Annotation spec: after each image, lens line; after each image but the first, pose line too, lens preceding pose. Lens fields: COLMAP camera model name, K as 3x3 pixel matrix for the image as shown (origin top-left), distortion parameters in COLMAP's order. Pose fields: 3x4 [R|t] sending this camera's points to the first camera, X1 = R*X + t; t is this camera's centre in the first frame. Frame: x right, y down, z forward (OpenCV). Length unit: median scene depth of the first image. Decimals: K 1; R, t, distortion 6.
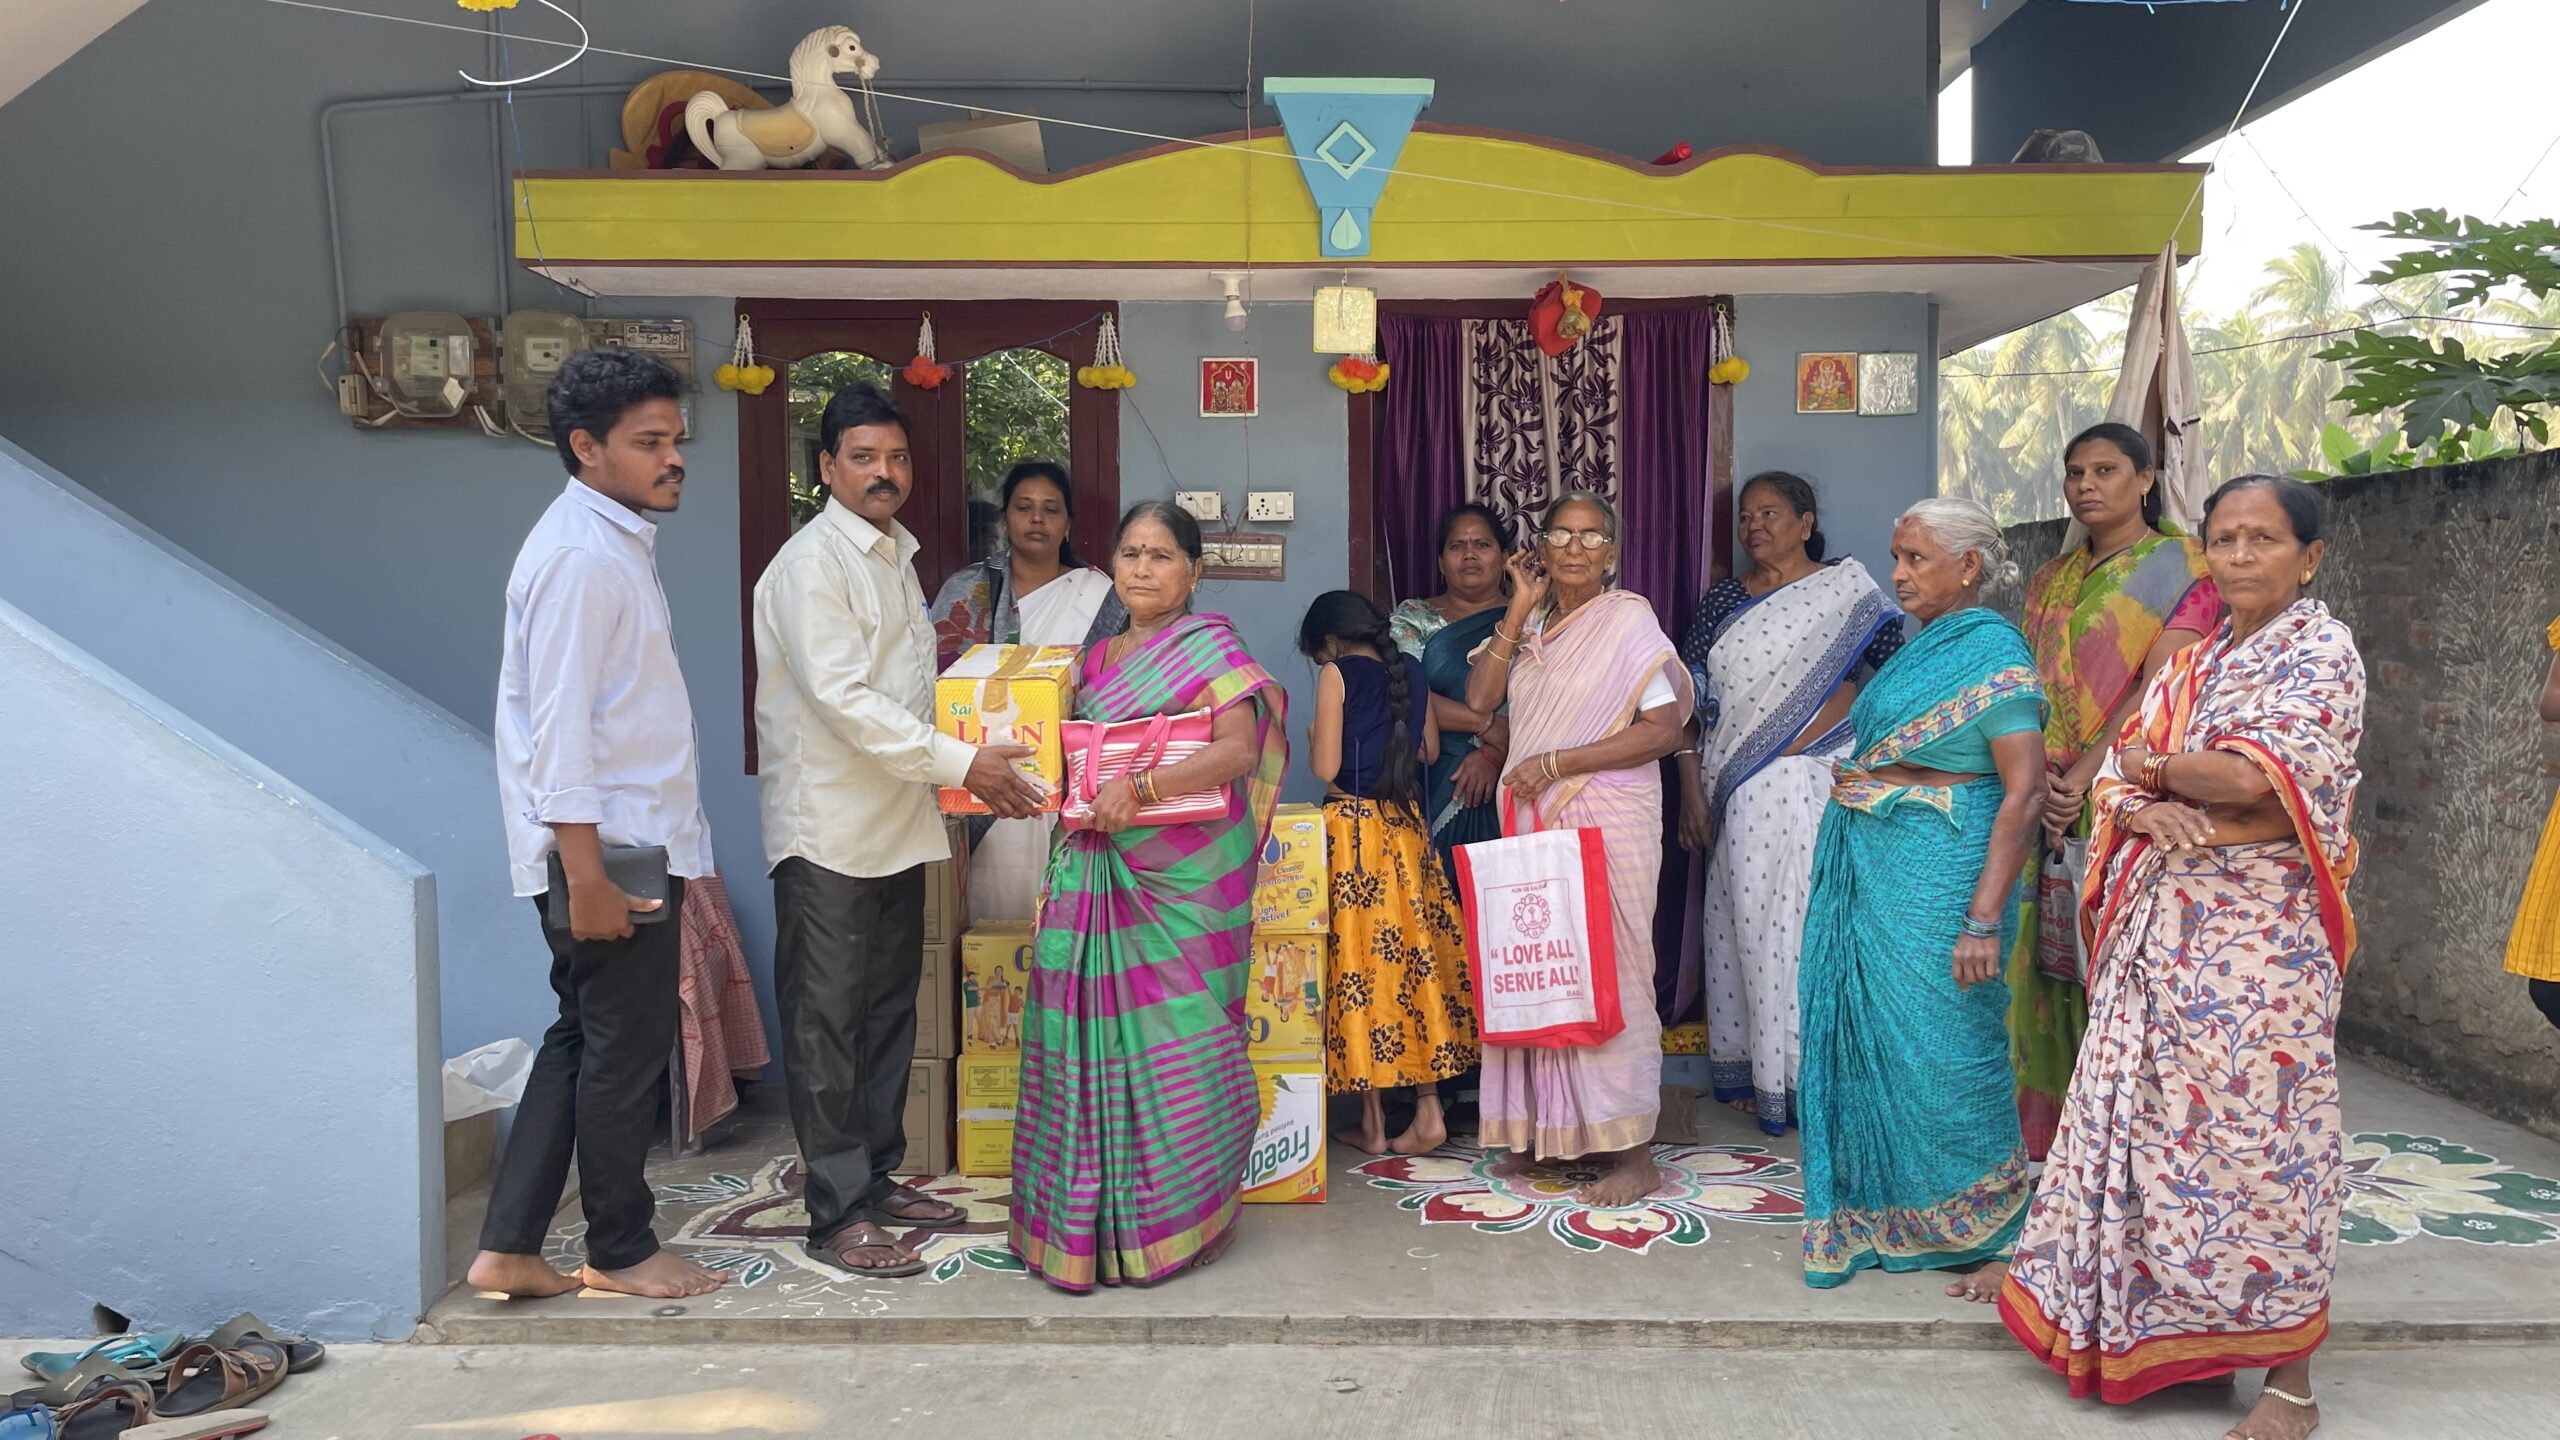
lens RADIAL K [[1901.3, 0, 1286.3], [0, 1901.3, 715.3], [0, 0, 1]] dist [0.092742, -0.123341]
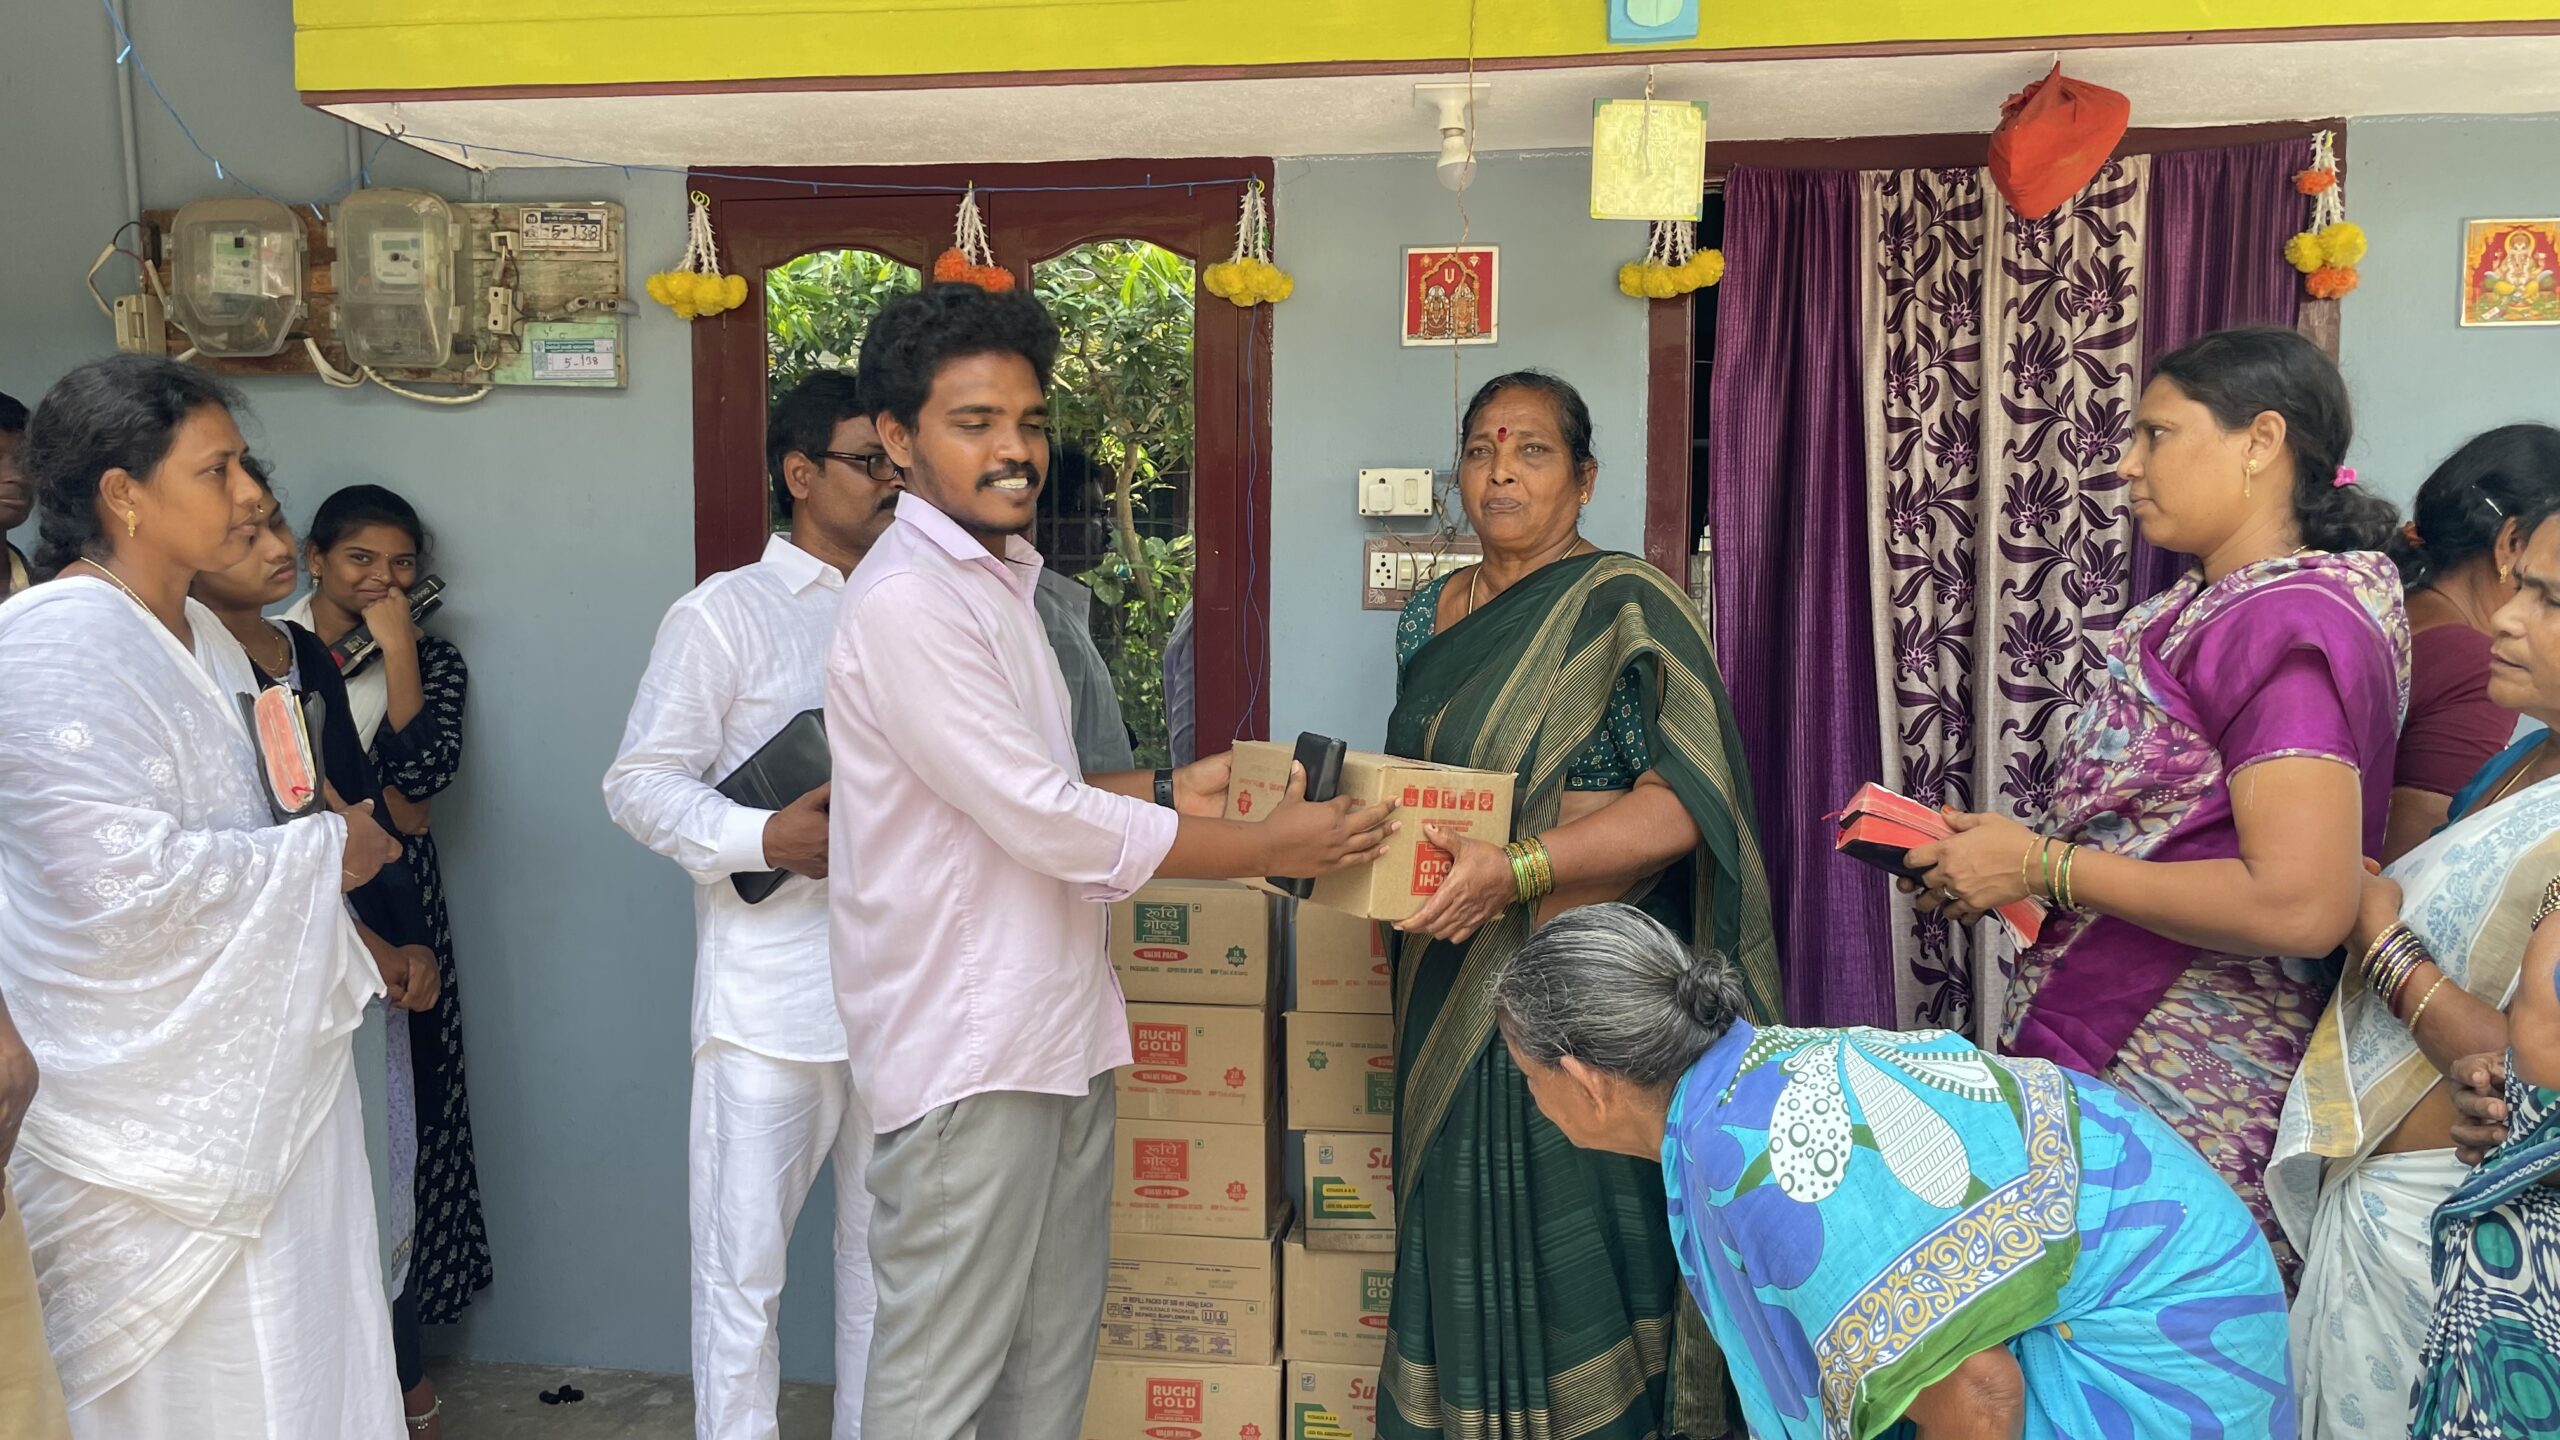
lens RADIAL K [[1905.8, 0, 1296.8], [0, 1905.8, 739.9], [0, 0, 1]] dist [0.095451, -0.129667]
pose [[0.989807, 0.018912, -0.141155, 0.011520], [-0.016012, 0.999637, 0.021657, -0.046727], [0.141513, -0.019177, 0.989751, 0.420612]]
